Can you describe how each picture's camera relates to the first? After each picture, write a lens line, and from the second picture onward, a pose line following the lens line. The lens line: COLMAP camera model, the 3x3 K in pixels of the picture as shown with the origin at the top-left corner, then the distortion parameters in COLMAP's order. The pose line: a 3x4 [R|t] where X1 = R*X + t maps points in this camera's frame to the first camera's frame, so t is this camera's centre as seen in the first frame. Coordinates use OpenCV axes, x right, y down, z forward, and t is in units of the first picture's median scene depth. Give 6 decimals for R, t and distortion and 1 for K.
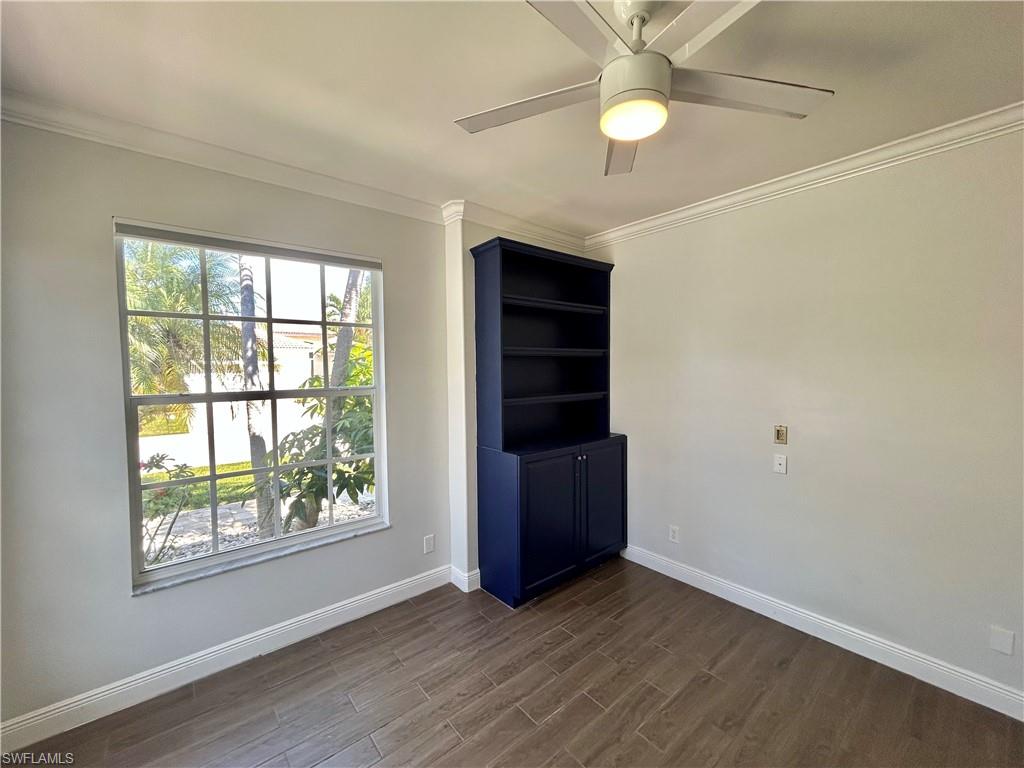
lens RADIAL K [[414.0, 0, 512.0], [0, 414.0, 385.8], [0, 0, 1]] dist [-0.000564, -0.000060]
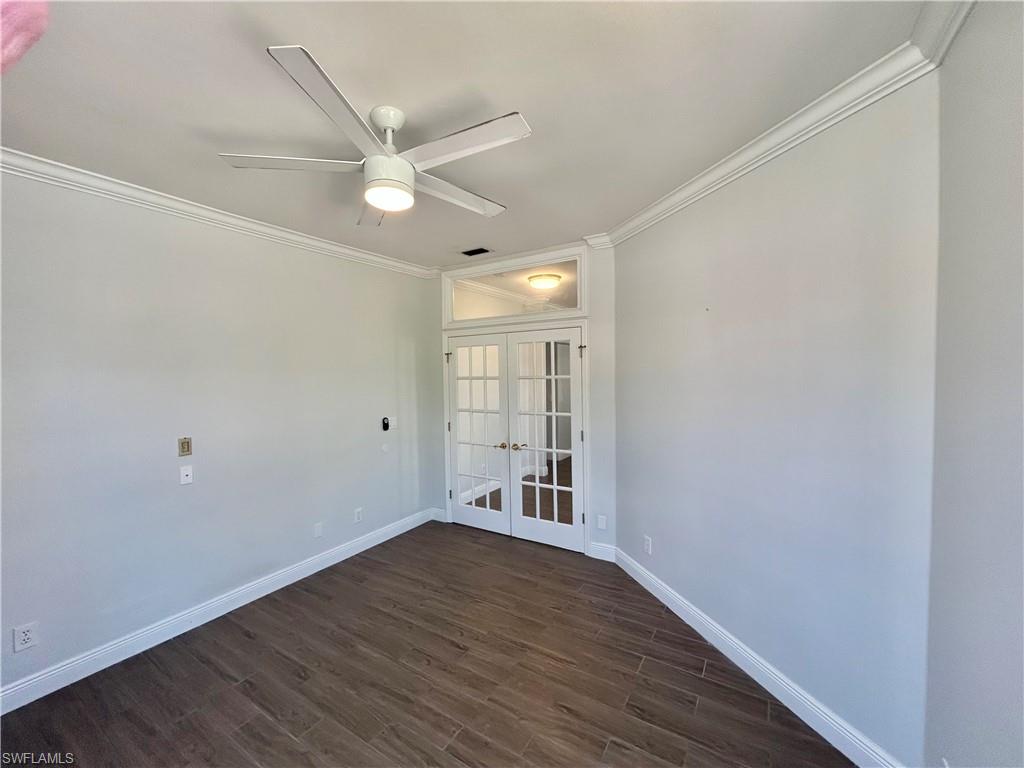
lens RADIAL K [[414.0, 0, 510.4], [0, 414.0, 383.4], [0, 0, 1]] dist [-0.000564, -0.000060]
pose [[-0.332632, -0.007490, 0.943027, -0.665532], [0.060657, 0.997728, 0.029320, -0.023261], [-0.941104, 0.066954, -0.331422, 0.639615]]
